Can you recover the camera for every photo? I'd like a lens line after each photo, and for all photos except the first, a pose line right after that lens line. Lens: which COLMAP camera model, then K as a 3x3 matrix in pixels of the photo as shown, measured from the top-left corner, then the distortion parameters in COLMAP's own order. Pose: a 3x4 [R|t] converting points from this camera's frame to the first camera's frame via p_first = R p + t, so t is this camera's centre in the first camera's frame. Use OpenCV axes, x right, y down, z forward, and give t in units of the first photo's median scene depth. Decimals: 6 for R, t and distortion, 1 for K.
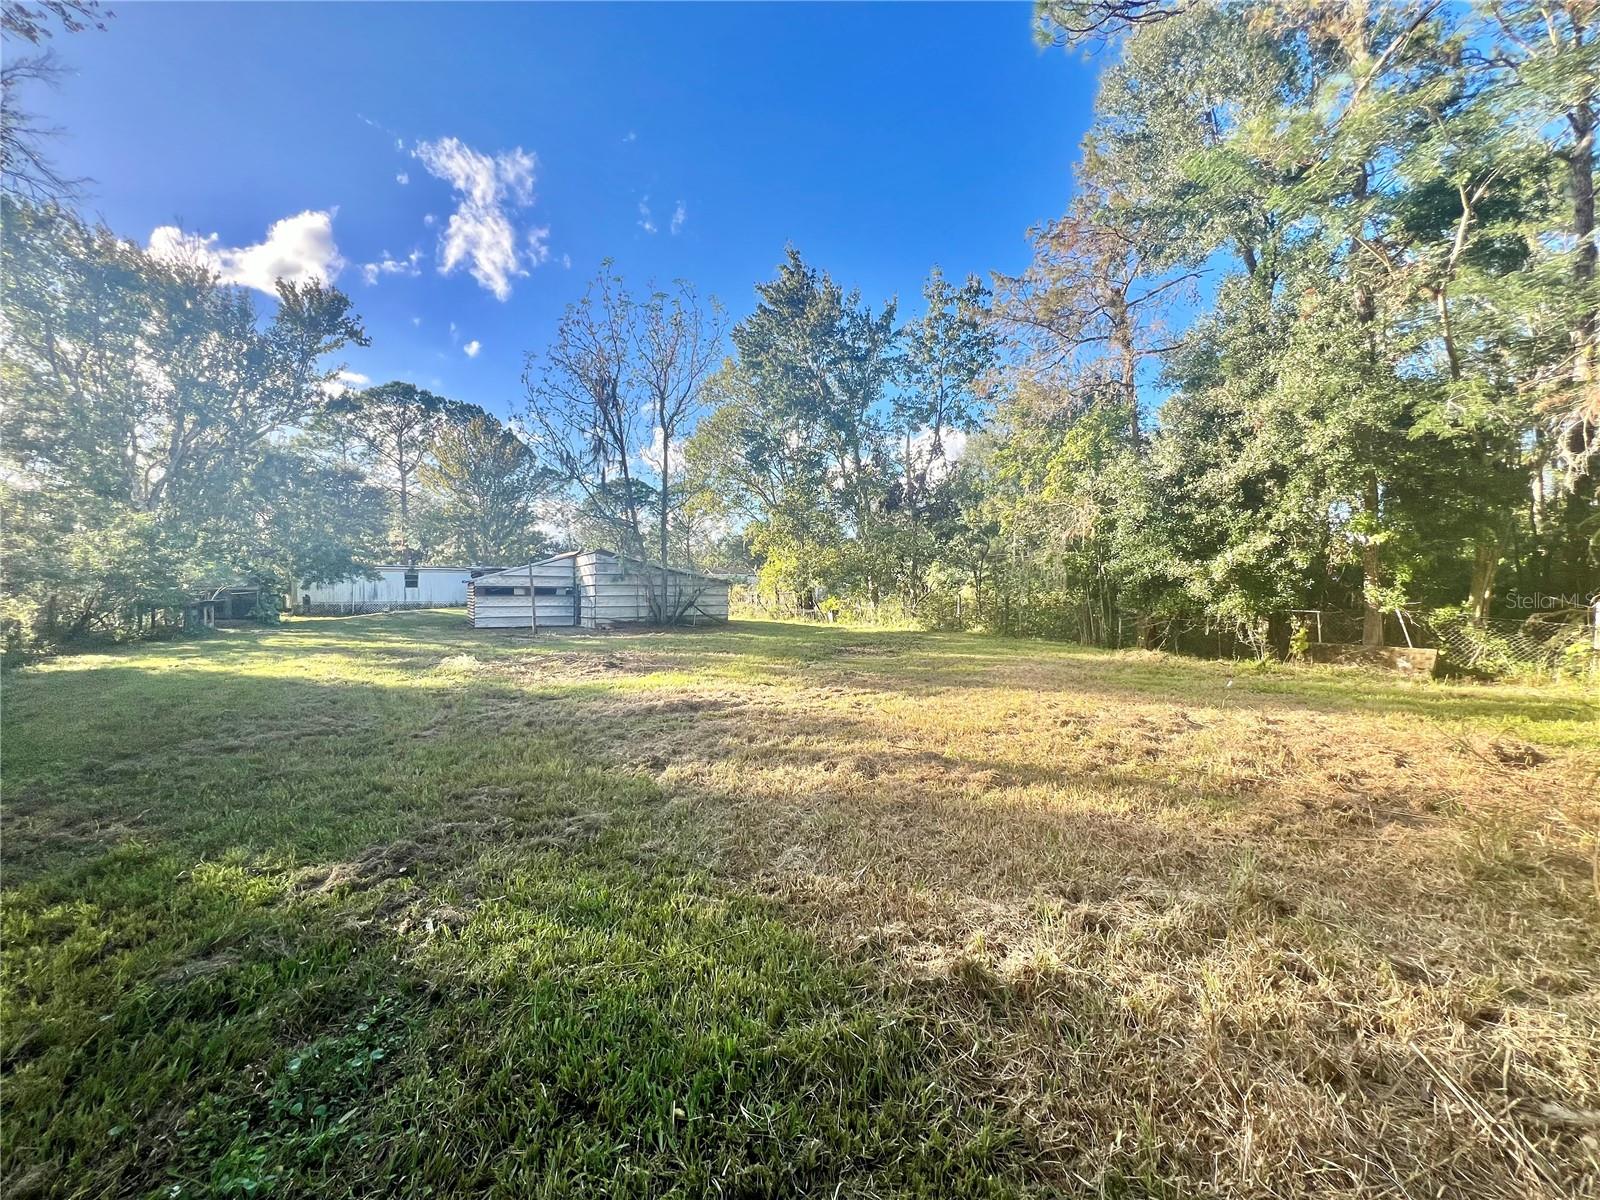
lens RADIAL K [[635.5, 0, 801.1], [0, 635.5, 596.9], [0, 0, 1]] dist [-0.001999, 0.000280]
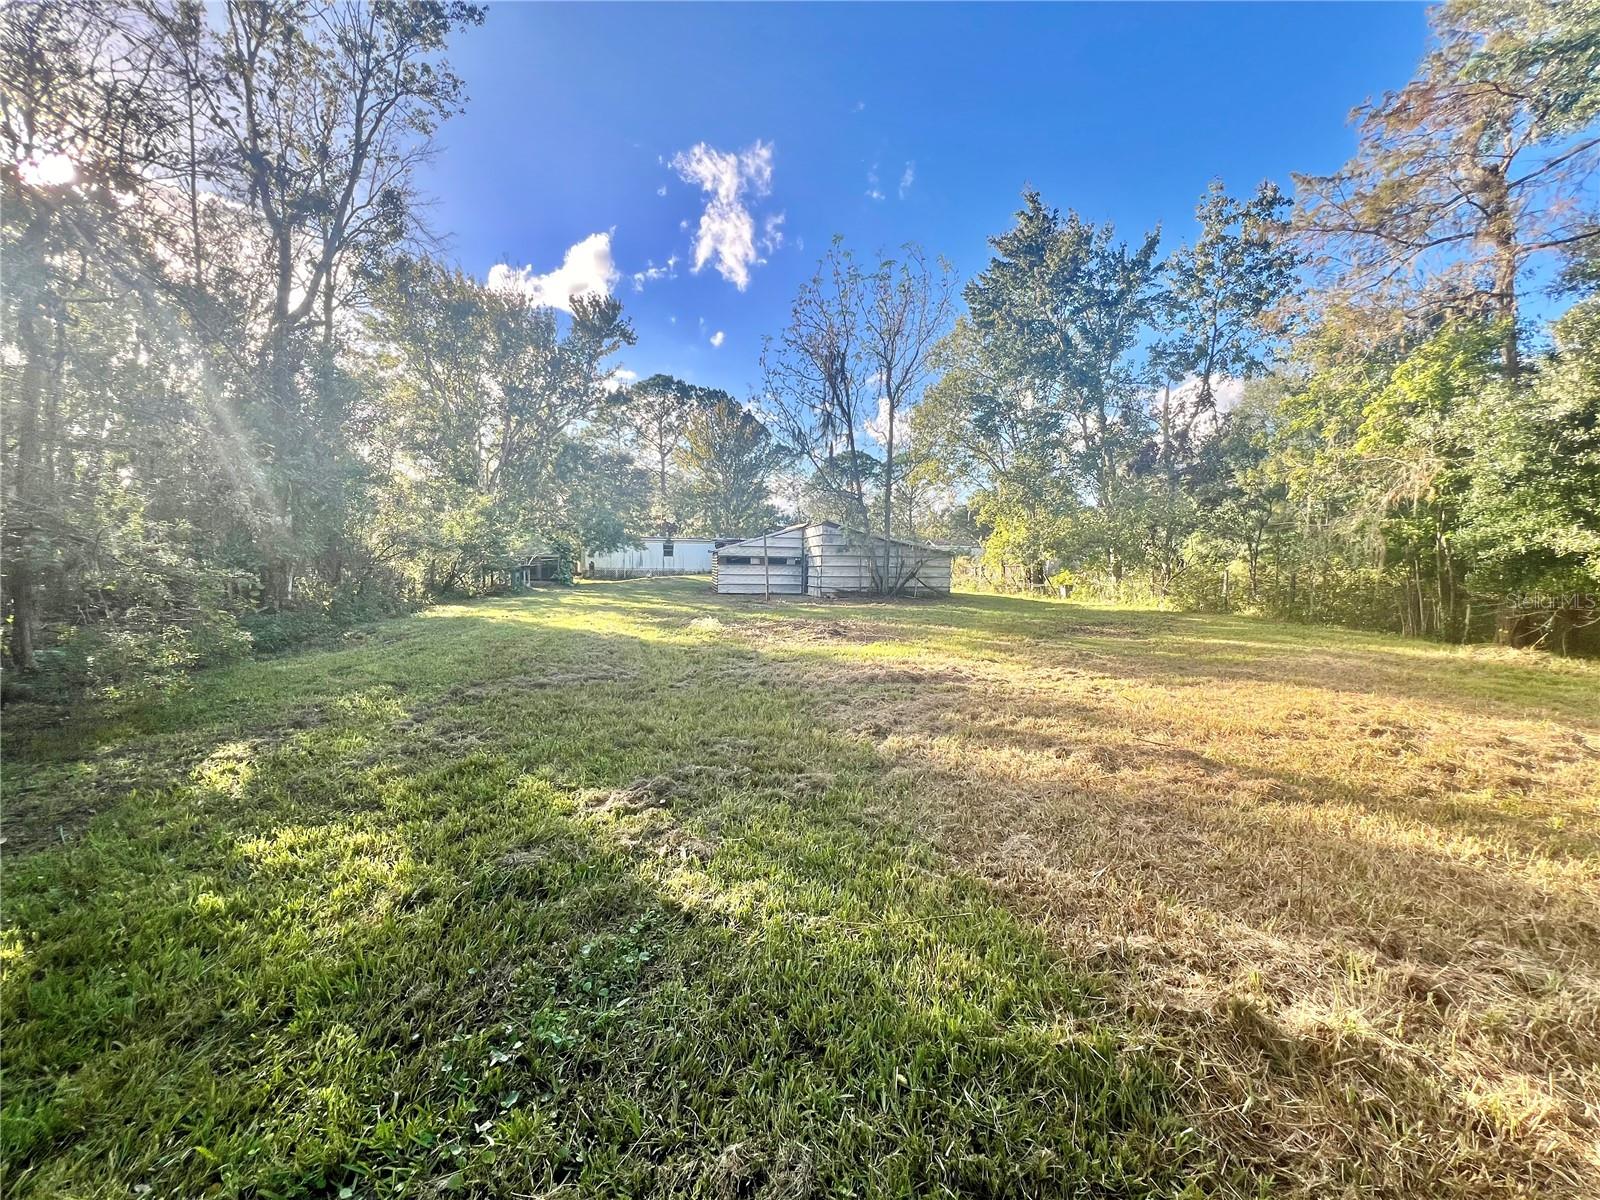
lens RADIAL K [[635.5, 0, 802.6], [0, 635.5, 594.7], [0, 0, 1]] dist [-0.001999, 0.000280]
pose [[0.942244, 0.029252, -0.333648, -0.005629], [-0.015379, 0.998907, 0.044147, -0.000140], [0.334575, -0.036466, 0.941663, 0.005014]]
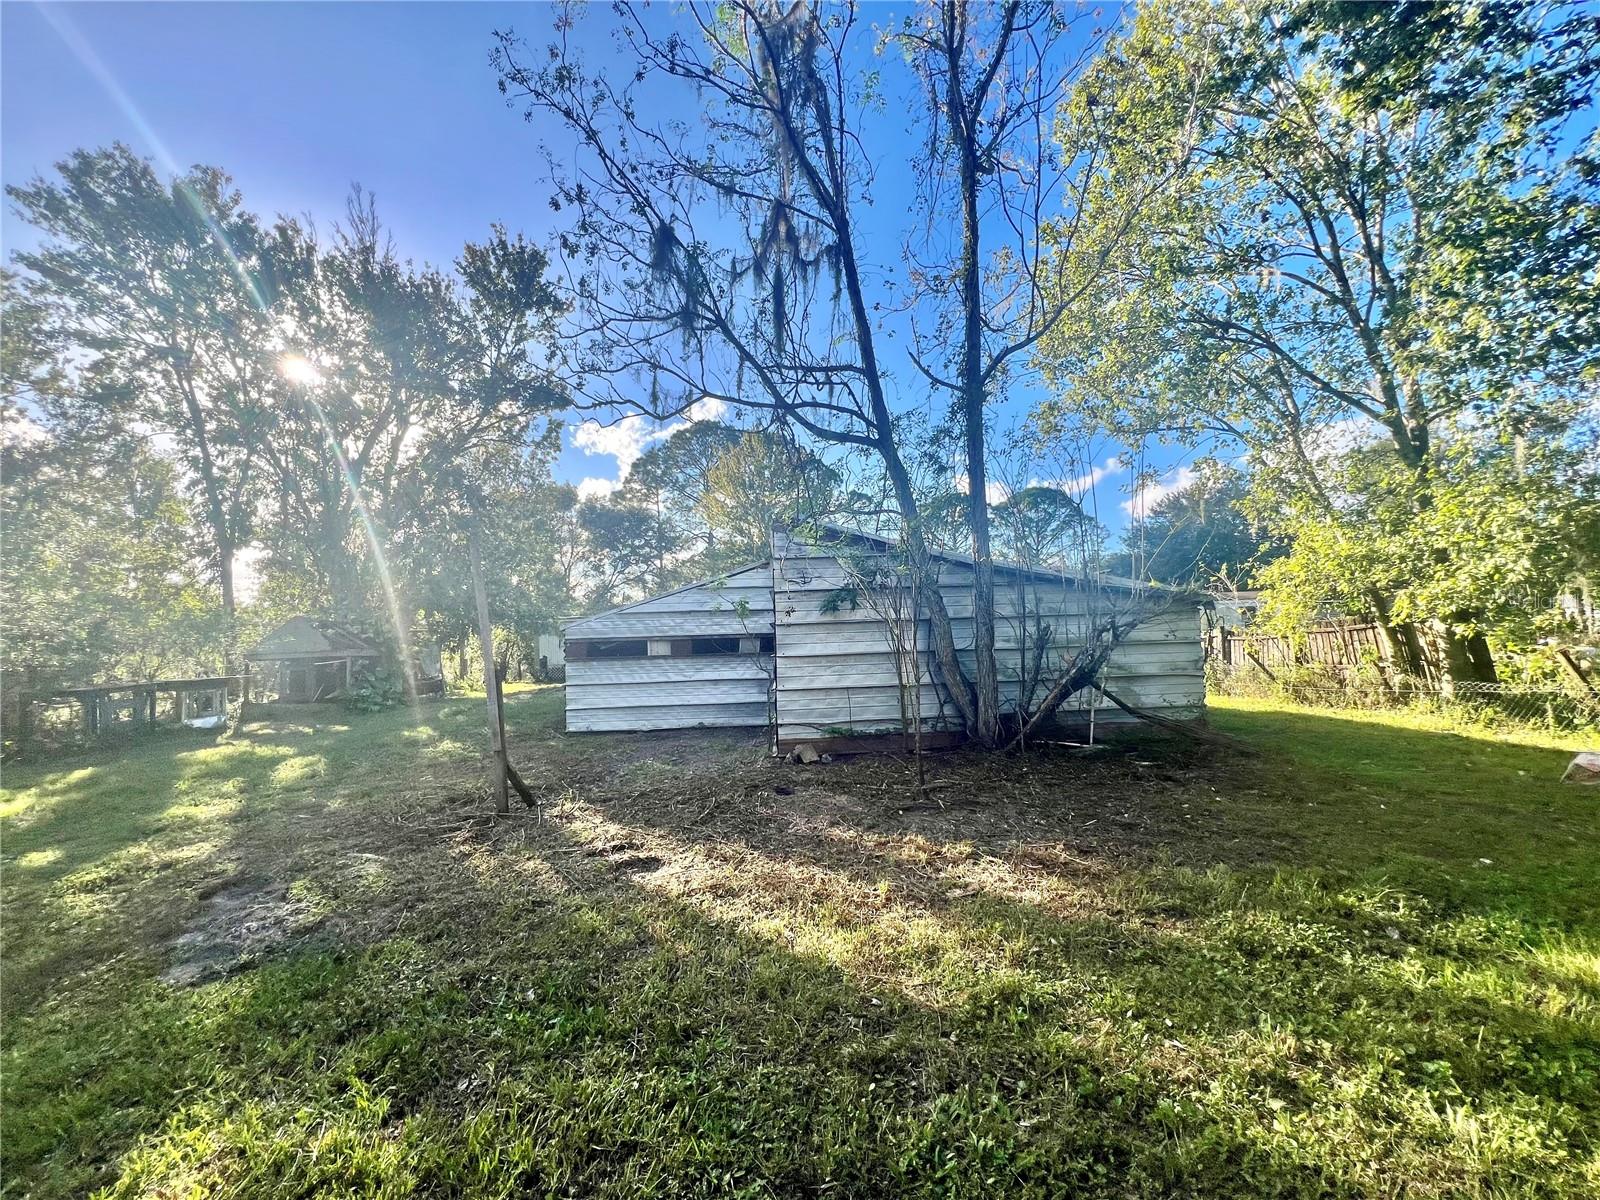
lens RADIAL K [[635.5, 0, 806.6], [0, 635.5, 608.4], [0, 0, 1]] dist [-0.001999, 0.000280]
pose [[0.824757, -0.058827, -0.562419, -0.250873], [0.023941, 0.997315, -0.069207, -0.007185], [0.564980, 0.043614, 0.823951, 1.532955]]
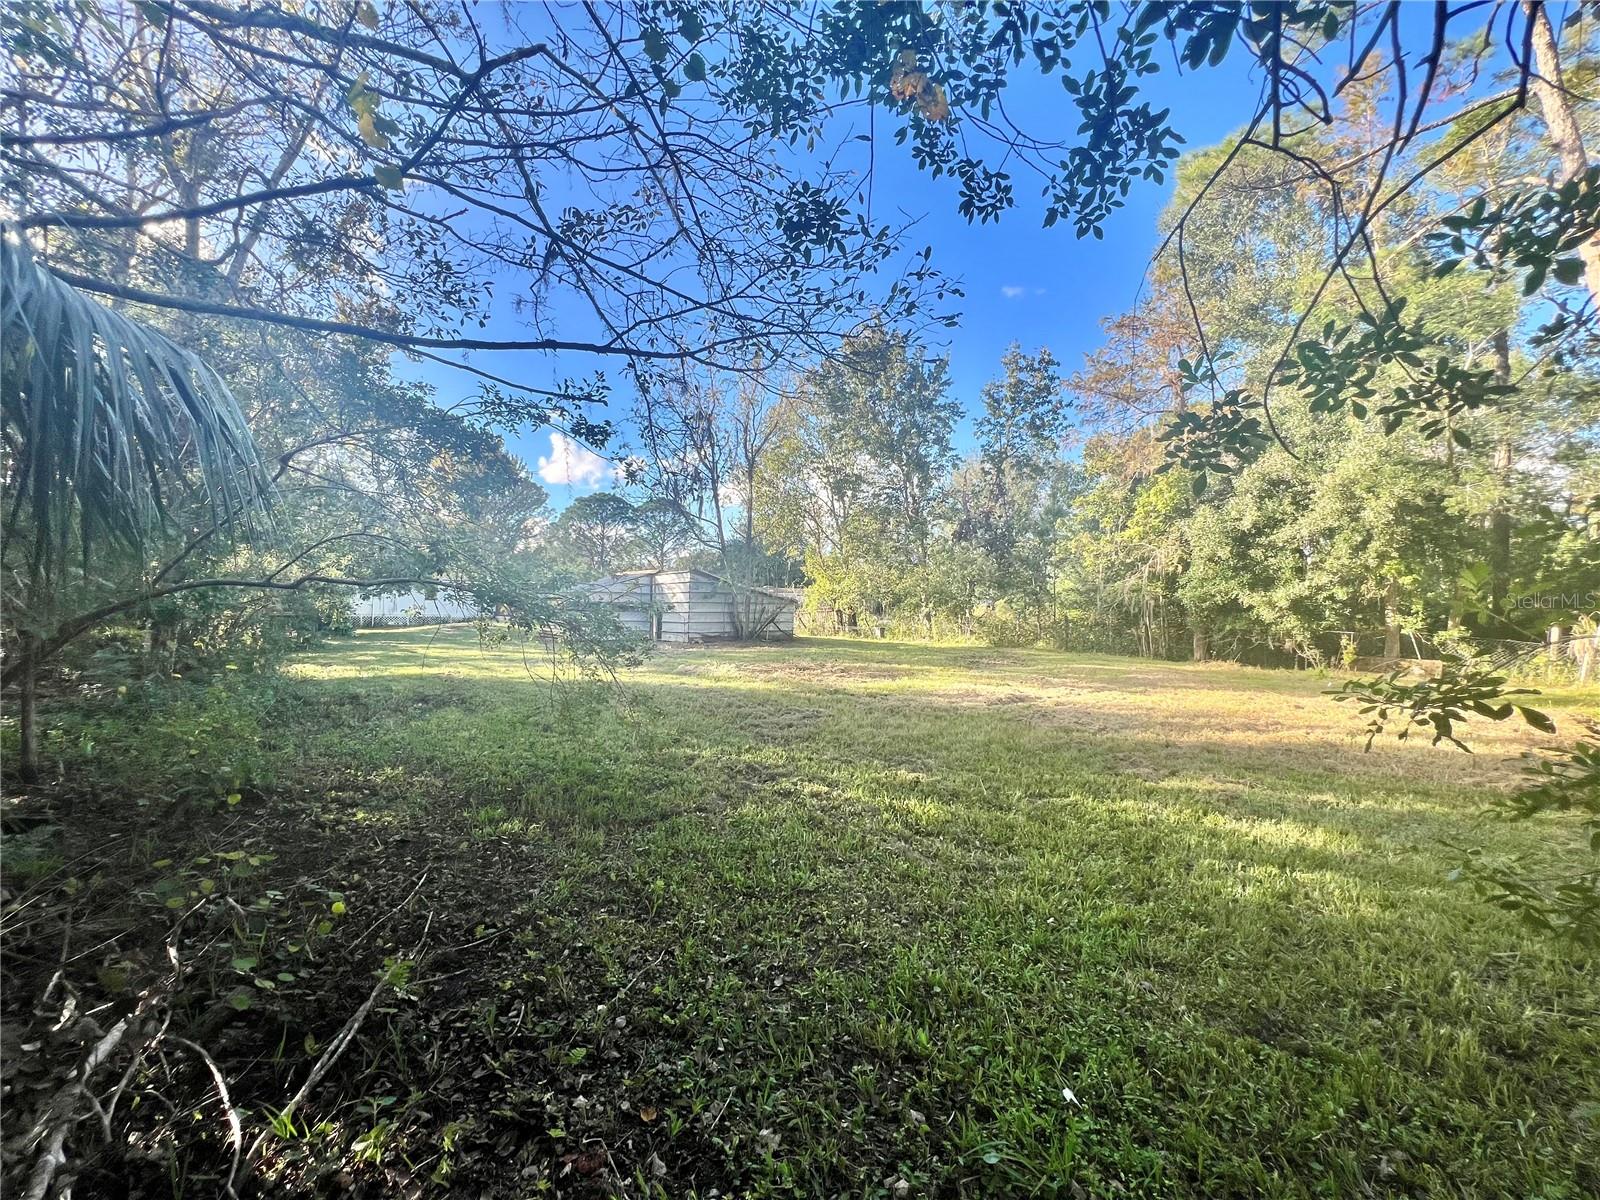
lens RADIAL K [[635.5, 0, 799.4], [0, 635.5, 593.1], [0, 0, 1]] dist [-0.001999, 0.000280]
pose [[0.993827, 0.014611, 0.109977, -0.541263], [-0.011197, 0.999438, -0.031590, -0.004762], [-0.110377, 0.030164, 0.993432, -0.217212]]
